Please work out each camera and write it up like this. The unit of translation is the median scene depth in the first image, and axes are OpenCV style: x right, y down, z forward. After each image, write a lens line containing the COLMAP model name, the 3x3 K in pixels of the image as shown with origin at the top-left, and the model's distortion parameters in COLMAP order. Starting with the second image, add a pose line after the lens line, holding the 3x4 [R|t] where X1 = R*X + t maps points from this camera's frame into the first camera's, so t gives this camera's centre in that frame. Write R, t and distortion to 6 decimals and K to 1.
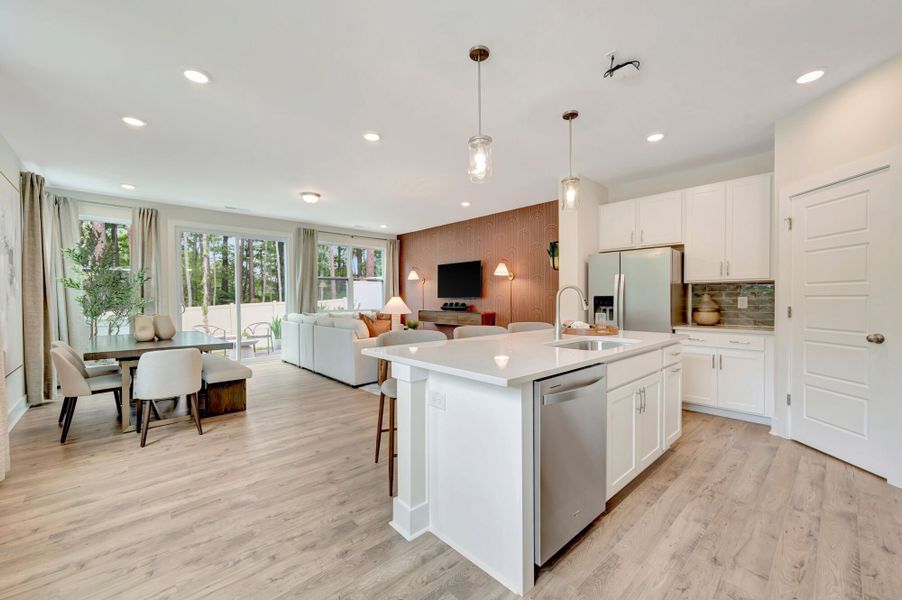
lens RADIAL K [[364.5, 0, 451.0], [0, 364.5, 300.0], [0, 0, 1]] dist [-0.000236, -0.000093]
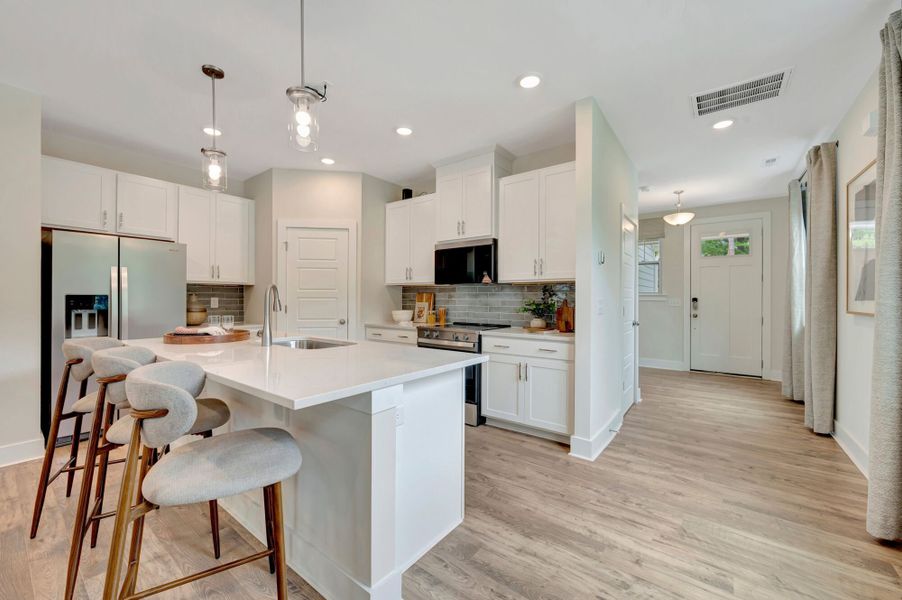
lens RADIAL K [[356.5, 0, 451.0], [0, 356.5, 300.0], [0, 0, 1]] dist [-0.000565, -0.000048]
pose [[-0.175356, 0.000282, 0.984505, -0.434289], [-0.000684, 1.000000, -0.000408, -0.001326], [-0.984505, -0.000745, -0.175356, 0.502306]]
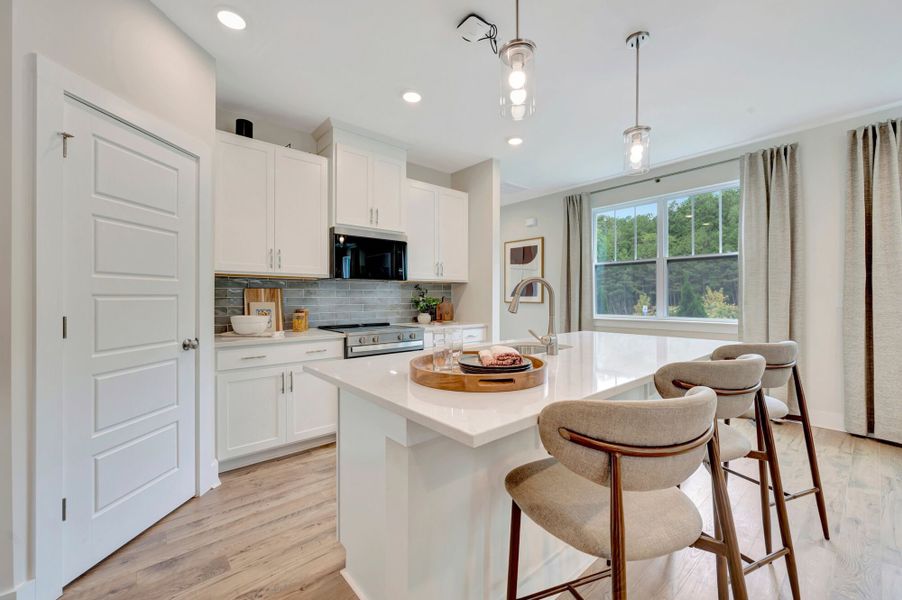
lens RADIAL K [[361.0, 0, 454.4], [0, 361.0, 294.8], [0, 0, 1]] dist [-0.000039, -0.000031]
pose [[-0.999395, 0.006706, 0.034129, 0.320644], [0.006578, 0.999971, -0.003844, -0.004374], [-0.034153, -0.003617, -0.999410, 1.194064]]
